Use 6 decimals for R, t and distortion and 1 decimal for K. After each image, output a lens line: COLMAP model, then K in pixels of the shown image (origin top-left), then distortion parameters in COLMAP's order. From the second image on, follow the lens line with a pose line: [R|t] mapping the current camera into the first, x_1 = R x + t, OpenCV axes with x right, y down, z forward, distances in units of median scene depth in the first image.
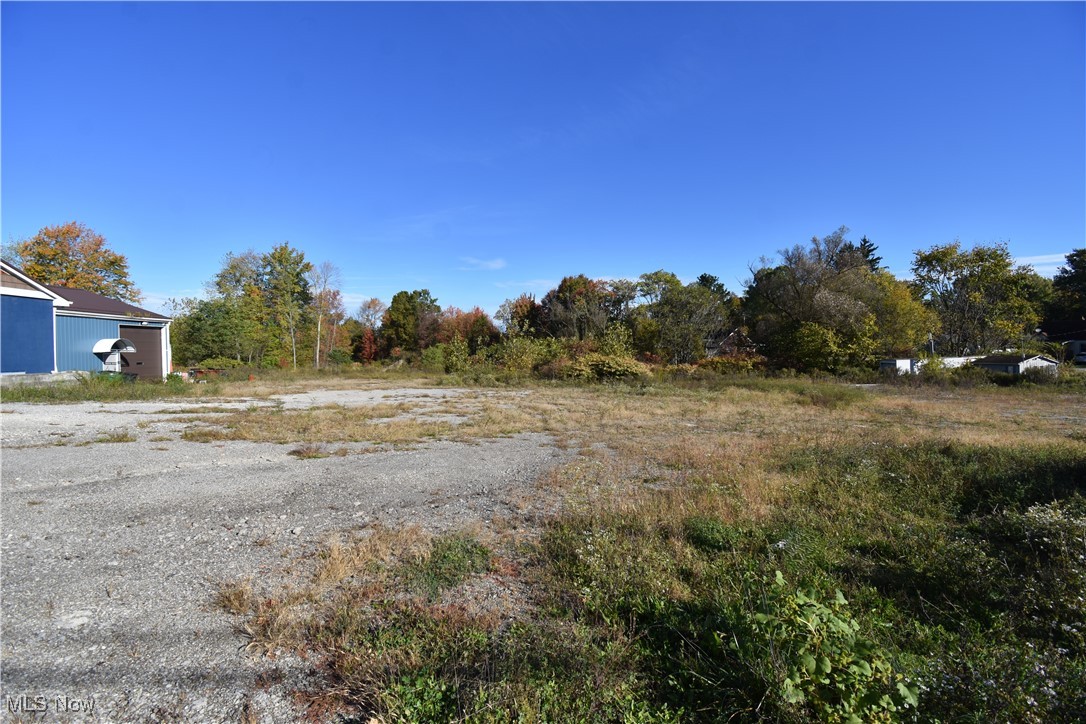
lens RADIAL K [[474.9, 0, 543.0], [0, 474.9, 362.0], [0, 0, 1]] dist [0.011924, -0.021601]
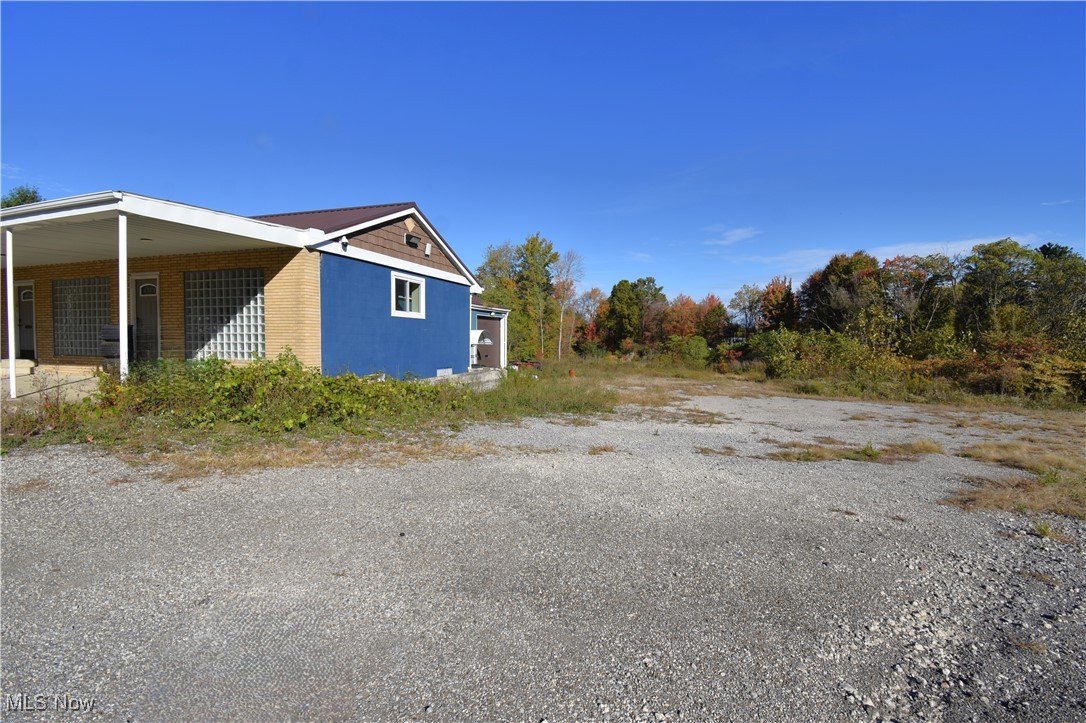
lens RADIAL K [[492.2, 0, 543.0], [0, 492.2, 361.5], [0, 0, 1]] dist [0.020788, -0.027551]
pose [[0.924798, 0.031550, -0.379147, -0.111994], [-0.025820, 0.999463, 0.020190, -0.002713], [0.379581, -0.008882, 0.925116, 0.039318]]
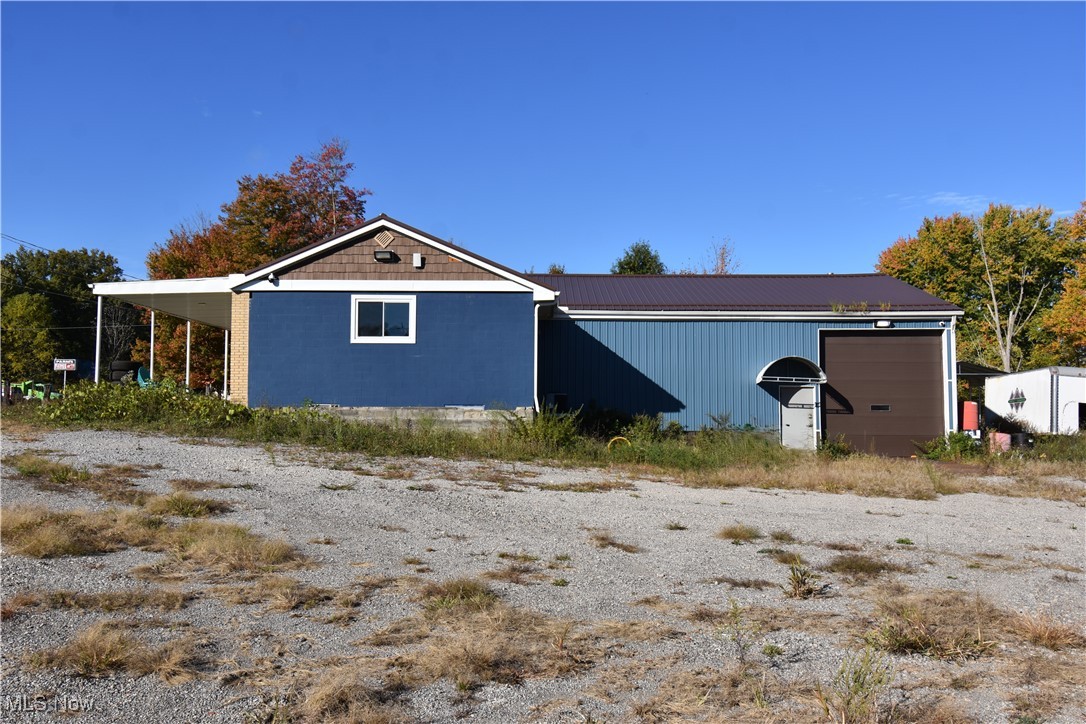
lens RADIAL K [[883.5, 0, 556.7], [0, 883.5, 362.8], [0, 0, 1]] dist [0.006290, 0.001082]
pose [[-0.060993, -0.052411, -0.996761, 0.020326], [-0.028592, 0.998302, -0.050743, 0.003653], [0.997729, 0.025404, -0.062388, 0.217827]]
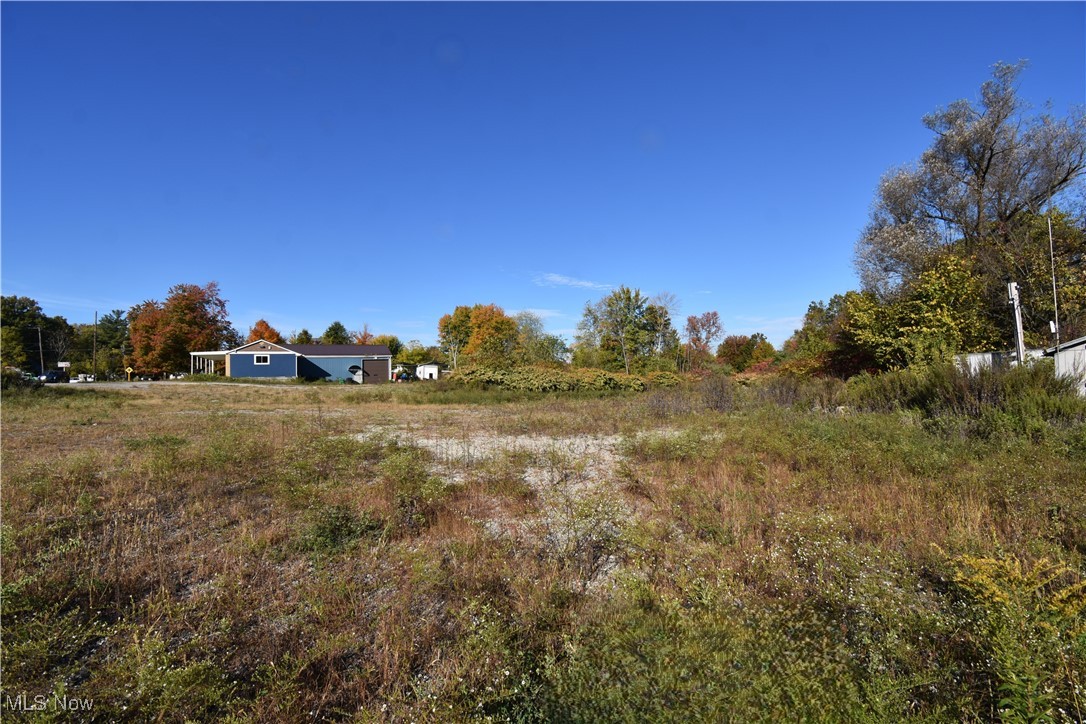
lens RADIAL K [[483.8, 0, 546.2], [0, 483.8, 360.3], [0, 0, 1]] dist [0.019931, -0.024880]
pose [[0.373992, -0.038445, -0.926635, 0.514313], [-0.000171, 0.999138, -0.041522, 0.009115], [0.927432, 0.015687, 0.373663, 0.264694]]
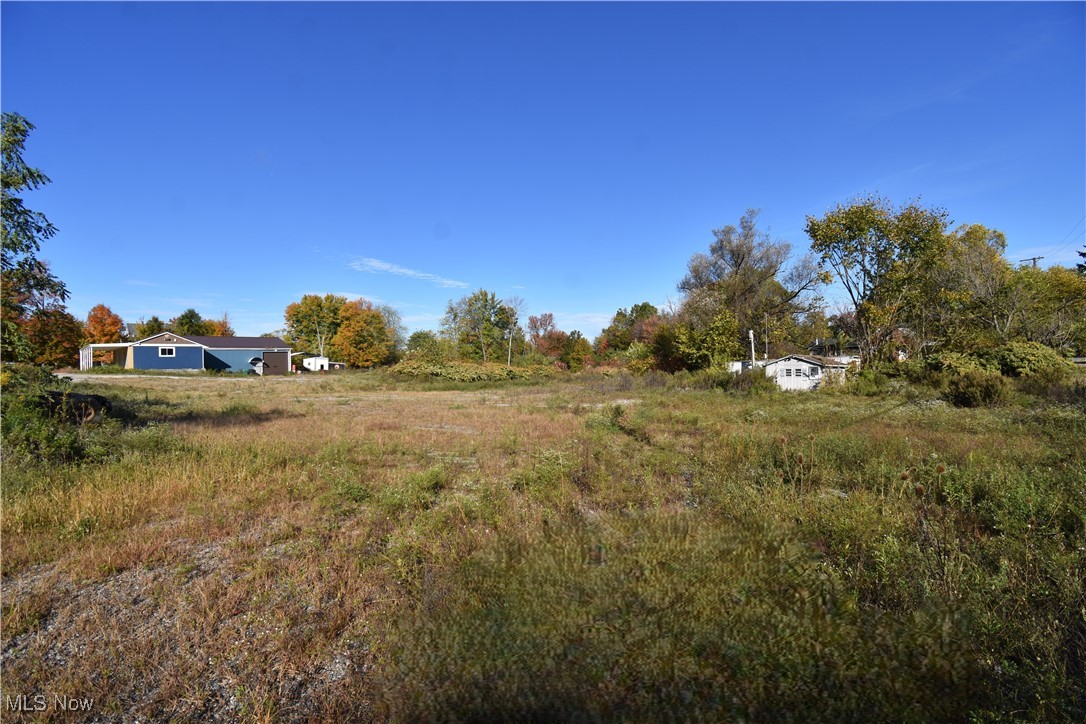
lens RADIAL K [[474.9, 0, 543.0], [0, 474.9, 362.0], [0, 0, 1]] dist [0.011924, -0.021601]
pose [[0.690207, -0.008724, -0.723560, 0.583377], [-0.000776, 0.999918, -0.012796, 0.002987], [0.723612, 0.009394, 0.690143, 0.086234]]
